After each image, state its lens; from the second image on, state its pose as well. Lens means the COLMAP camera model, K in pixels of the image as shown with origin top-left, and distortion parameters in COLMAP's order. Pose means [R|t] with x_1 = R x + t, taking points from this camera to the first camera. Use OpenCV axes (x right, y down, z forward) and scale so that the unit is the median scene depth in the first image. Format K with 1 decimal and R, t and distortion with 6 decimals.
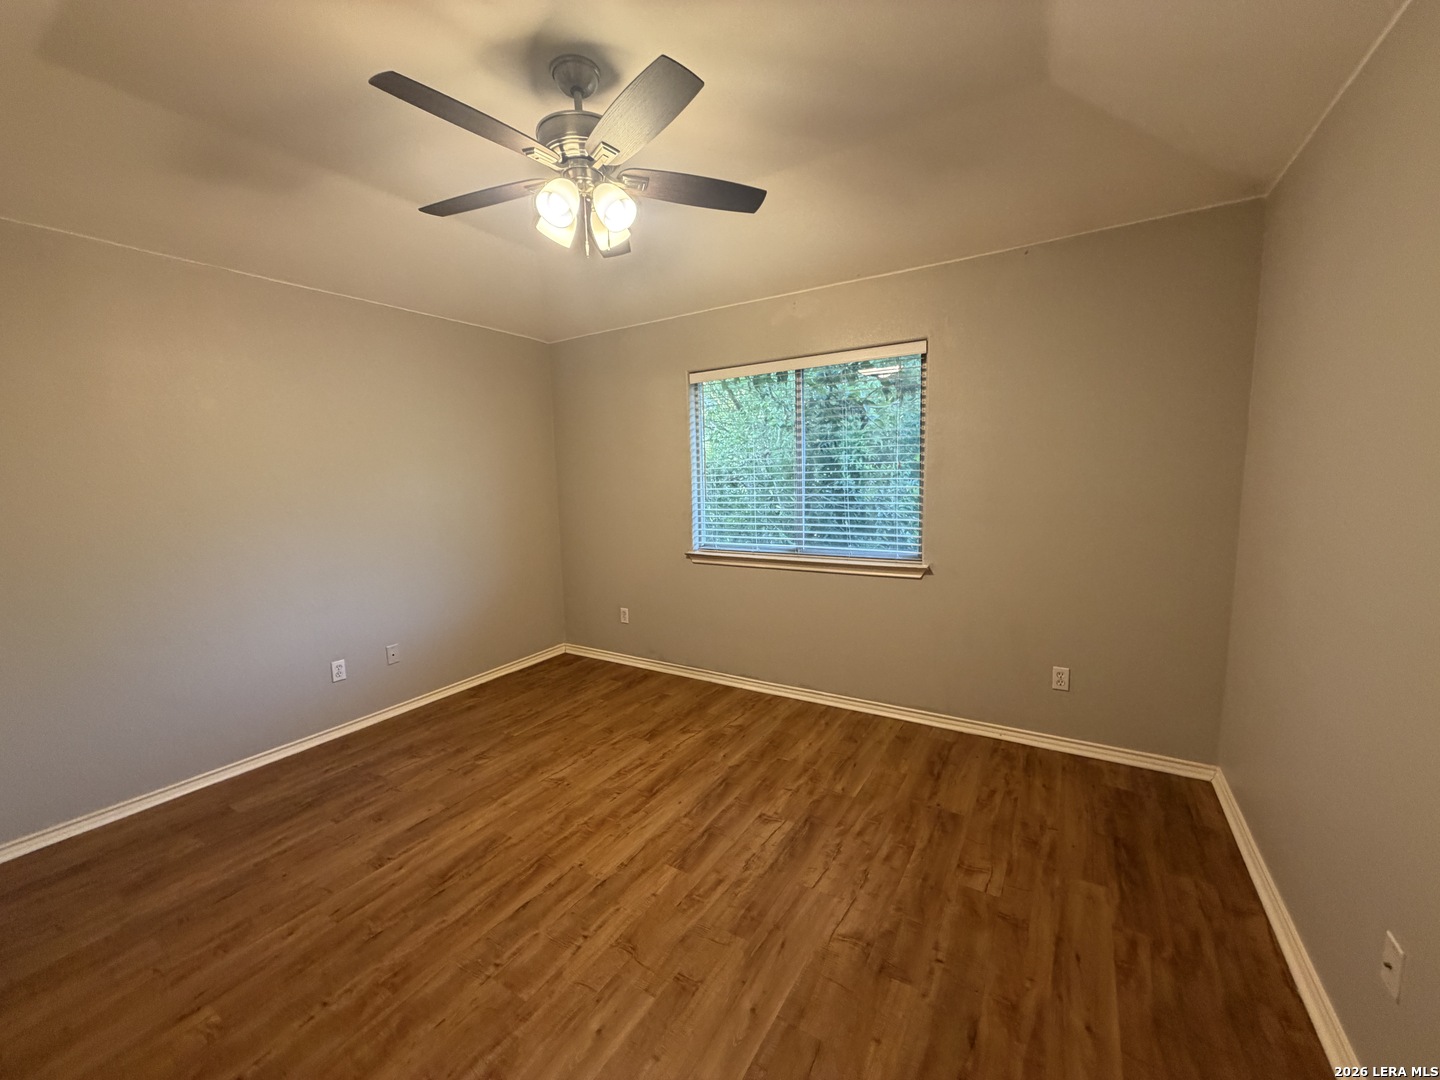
lens RADIAL K [[572.8, 0, 717.0], [0, 572.8, 541.0], [0, 0, 1]] dist [-0.000270, 0.000247]
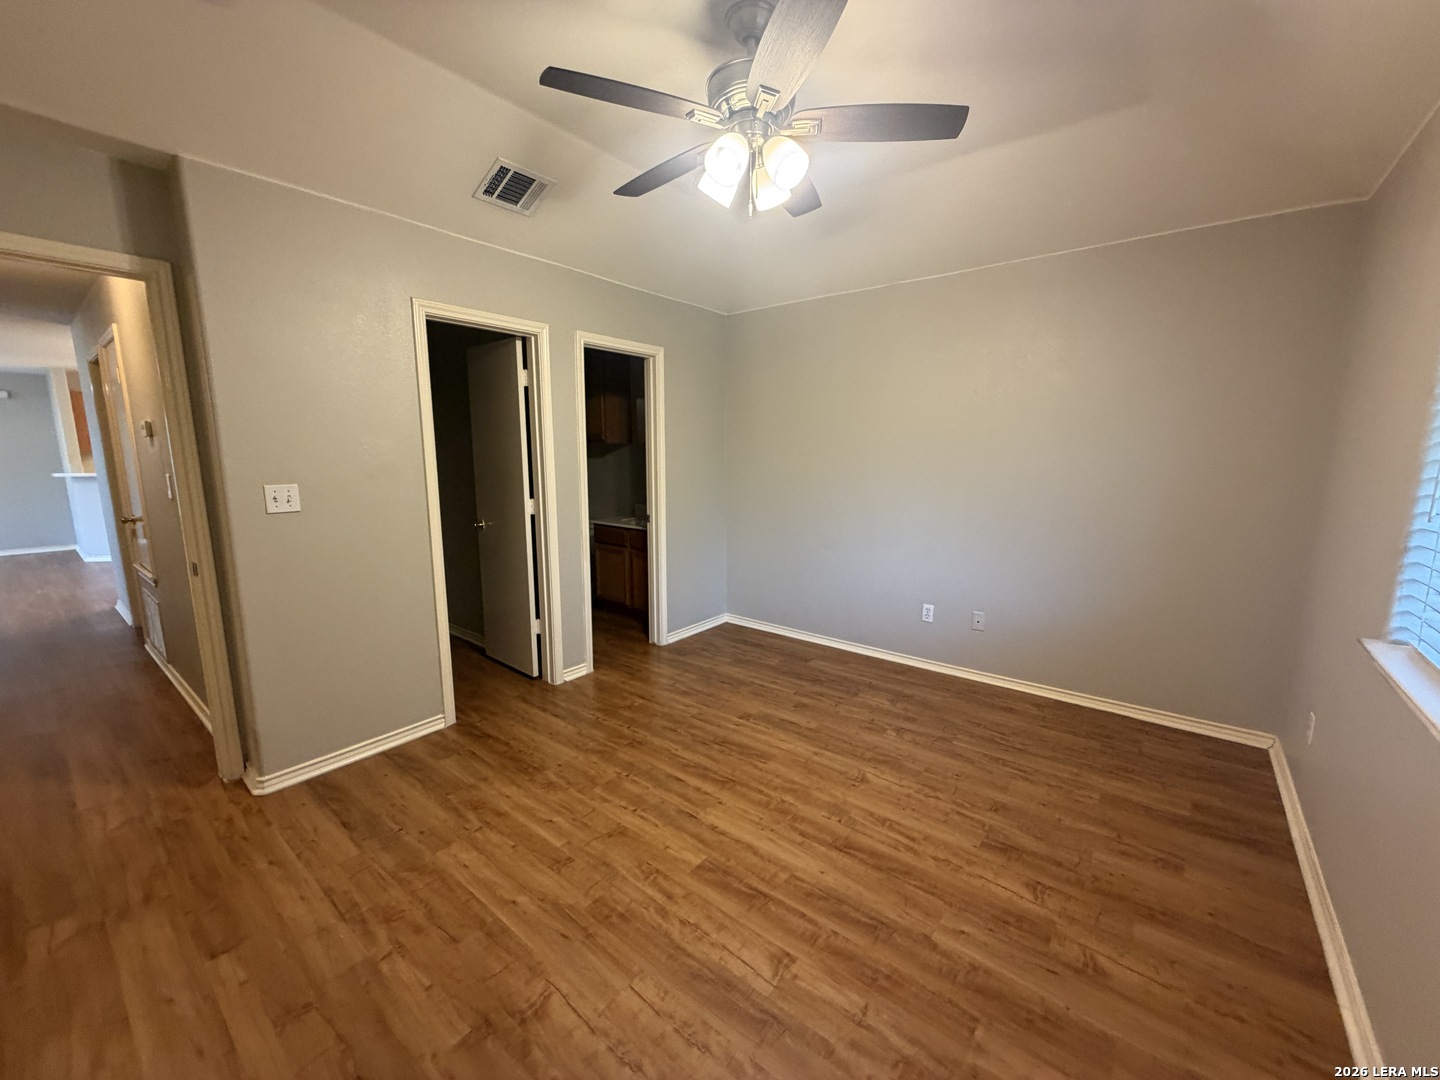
lens RADIAL K [[572.8, 0, 717.0], [0, 572.8, 541.0], [0, 0, 1]] dist [-0.000270, 0.000247]
pose [[-0.120701, 0.183900, -0.975506, 0.696083], [-0.116643, 0.973256, 0.197908, -0.134323], [0.985812, 0.137674, -0.096022, 0.957867]]
